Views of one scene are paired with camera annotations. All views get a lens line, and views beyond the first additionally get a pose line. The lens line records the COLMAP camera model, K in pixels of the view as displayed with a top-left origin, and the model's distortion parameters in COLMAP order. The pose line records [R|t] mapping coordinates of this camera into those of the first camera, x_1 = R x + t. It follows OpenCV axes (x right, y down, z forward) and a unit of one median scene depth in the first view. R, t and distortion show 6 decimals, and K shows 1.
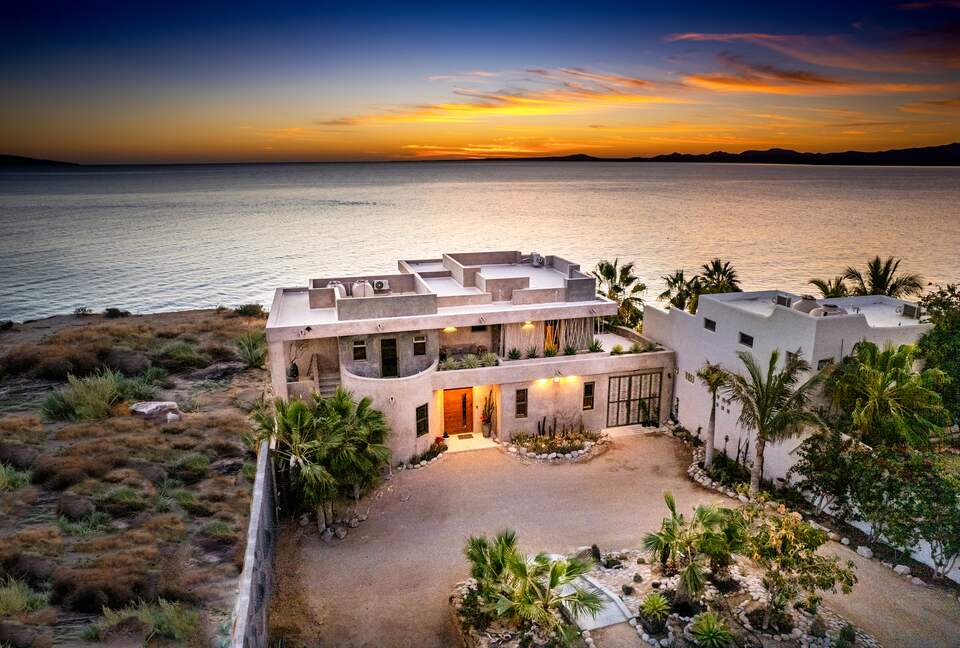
lens RADIAL K [[616.7, 0, 480.0], [0, 616.7, 324.0], [0, 0, 1]] dist [-0.039294, 0.002700]
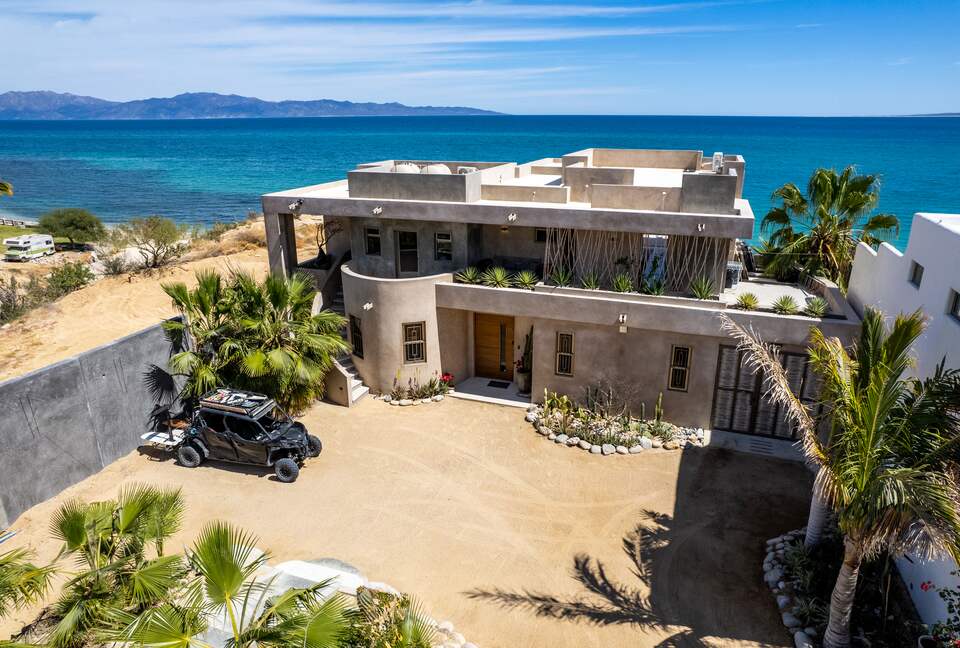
lens RADIAL K [[616.7, 0, 480.0], [0, 616.7, 324.0], [0, 0, 1]] dist [-0.039294, 0.002700]
pose [[0.821973, 0.188028, -0.537593, 0.336099], [-0.143682, 0.981859, 0.123726, 0.027735], [0.551104, -0.024457, 0.834078, 0.392461]]
